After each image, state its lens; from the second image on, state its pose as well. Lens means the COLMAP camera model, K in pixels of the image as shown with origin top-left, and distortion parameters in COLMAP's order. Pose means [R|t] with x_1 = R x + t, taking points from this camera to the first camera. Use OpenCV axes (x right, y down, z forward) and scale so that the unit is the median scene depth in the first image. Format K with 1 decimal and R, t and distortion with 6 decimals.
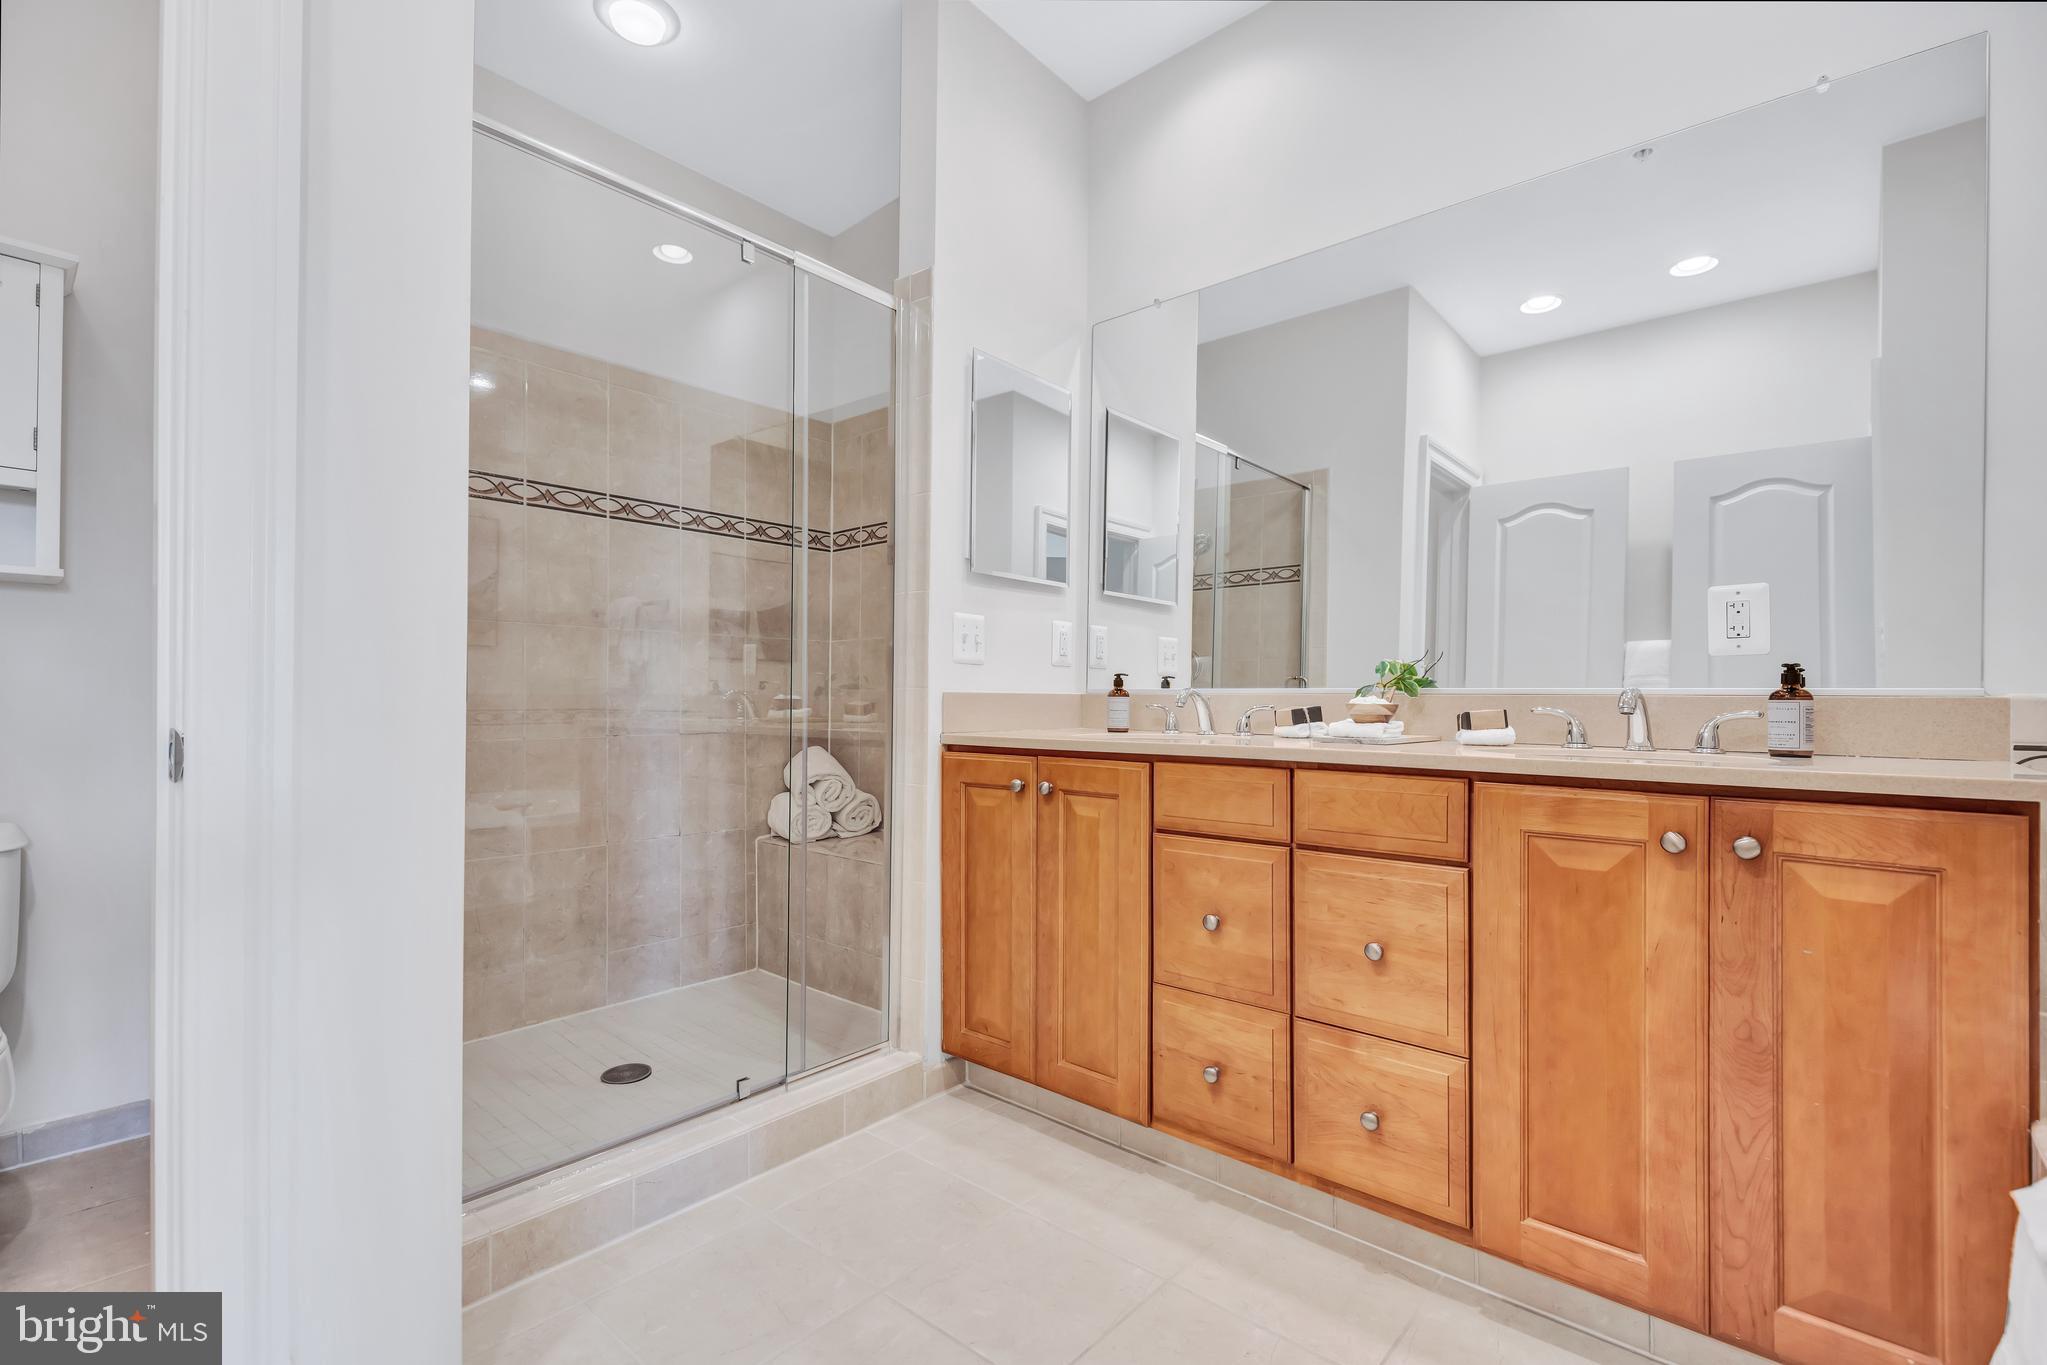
lens RADIAL K [[917.7, 0, 1021.8], [0, 917.7, 691.2], [0, 0, 1]] dist [0.000874, -0.001284]
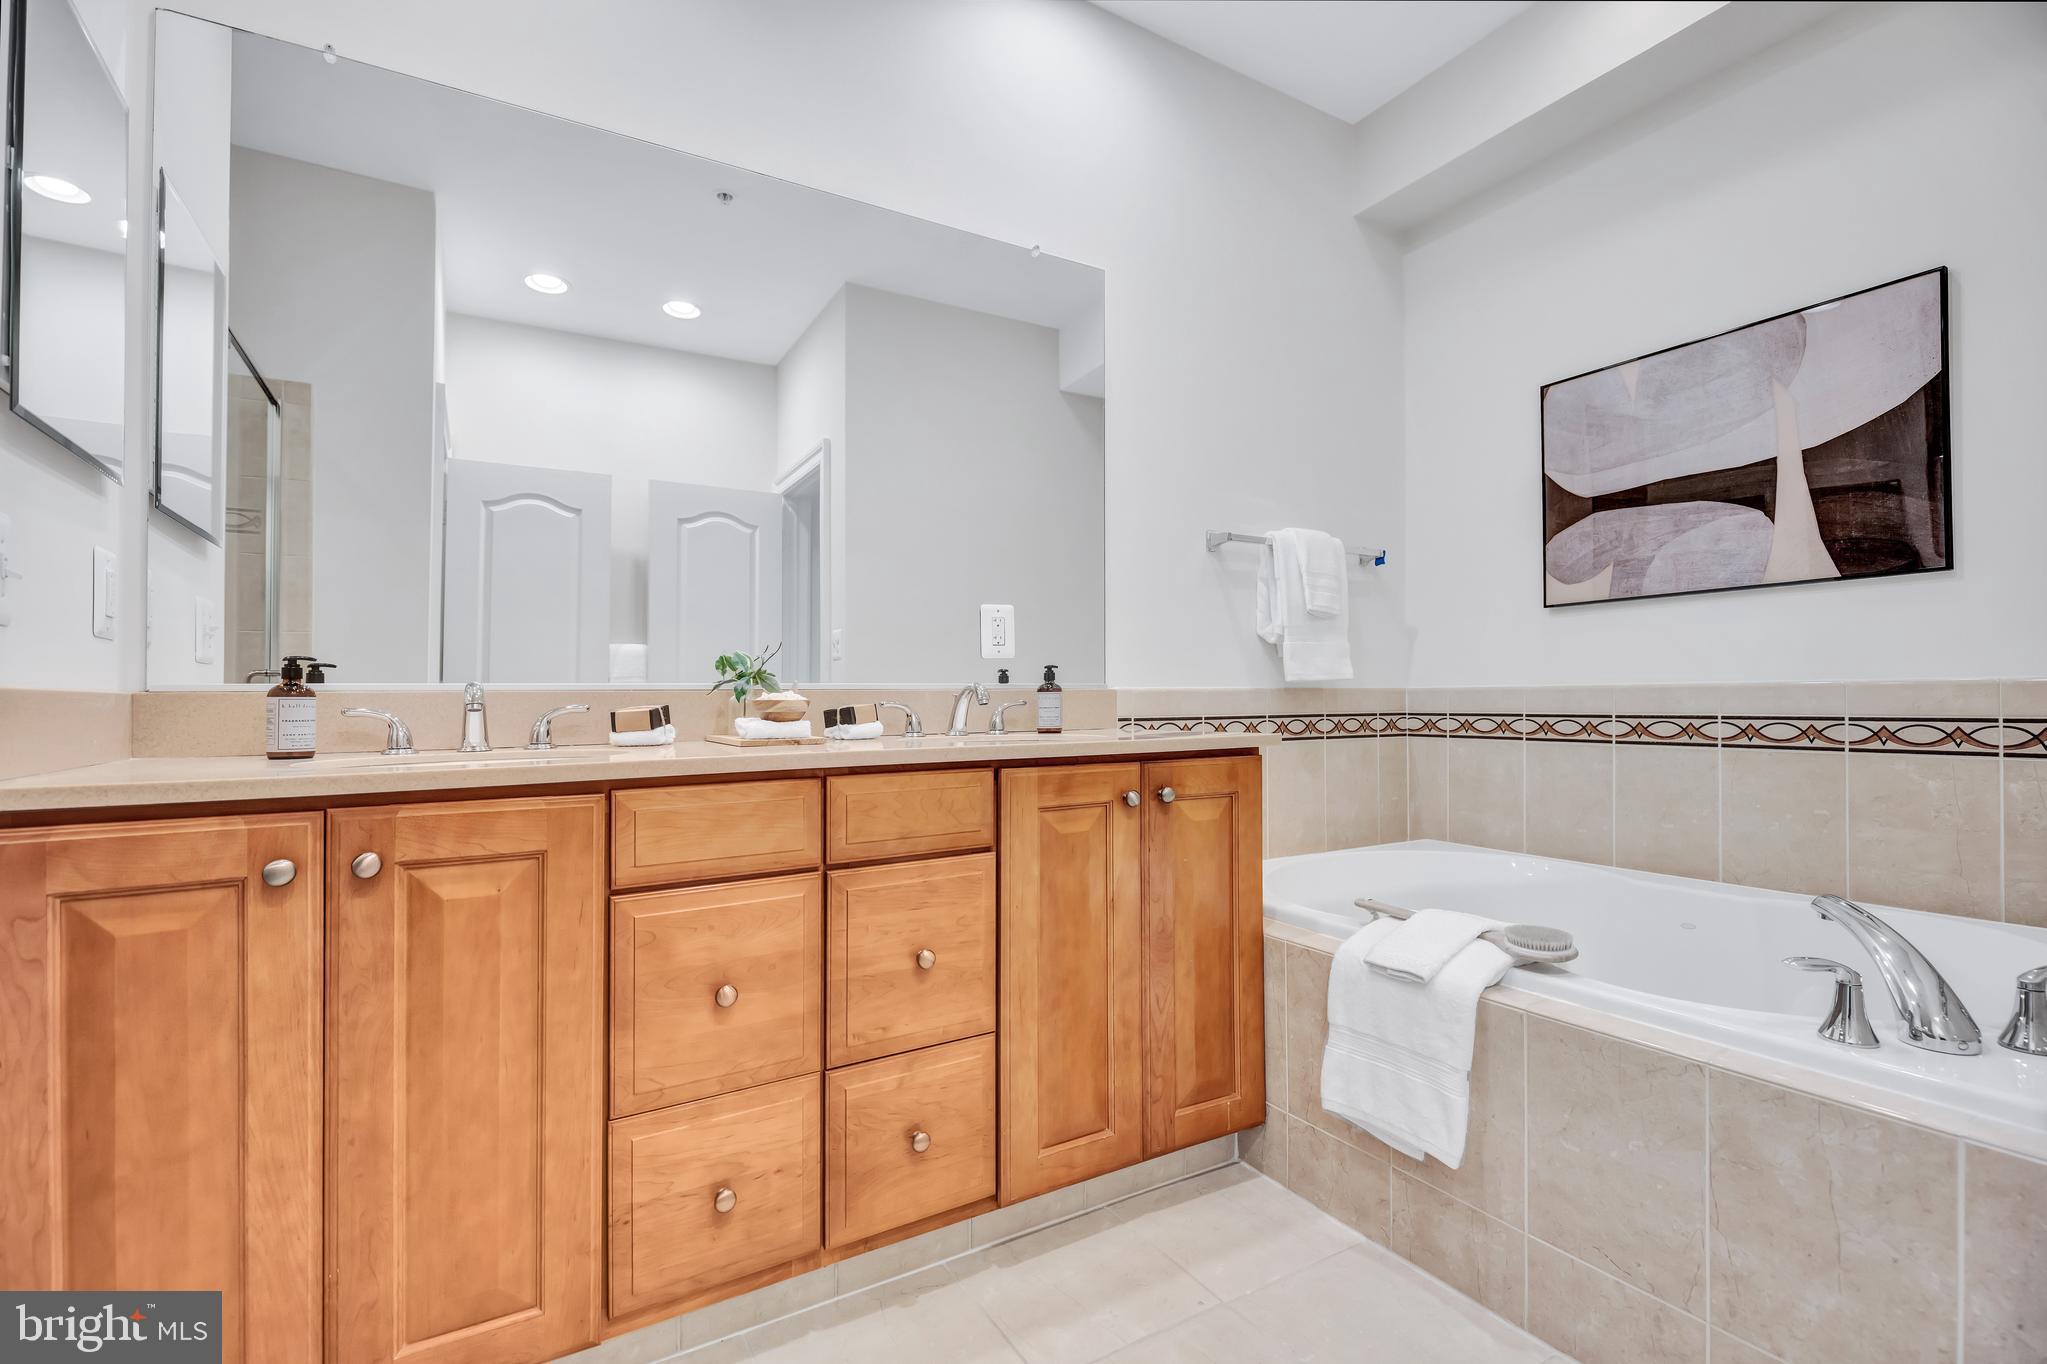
lens RADIAL K [[917.7, 0, 1026.5], [0, 917.7, 681.7], [0, 0, 1]] dist [0.000874, -0.001284]
pose [[0.307704, 0.005645, 0.951465, -0.448531], [0.006374, 0.999948, -0.007994, 0.004692], [-0.951461, 0.008525, 0.307652, 0.559174]]
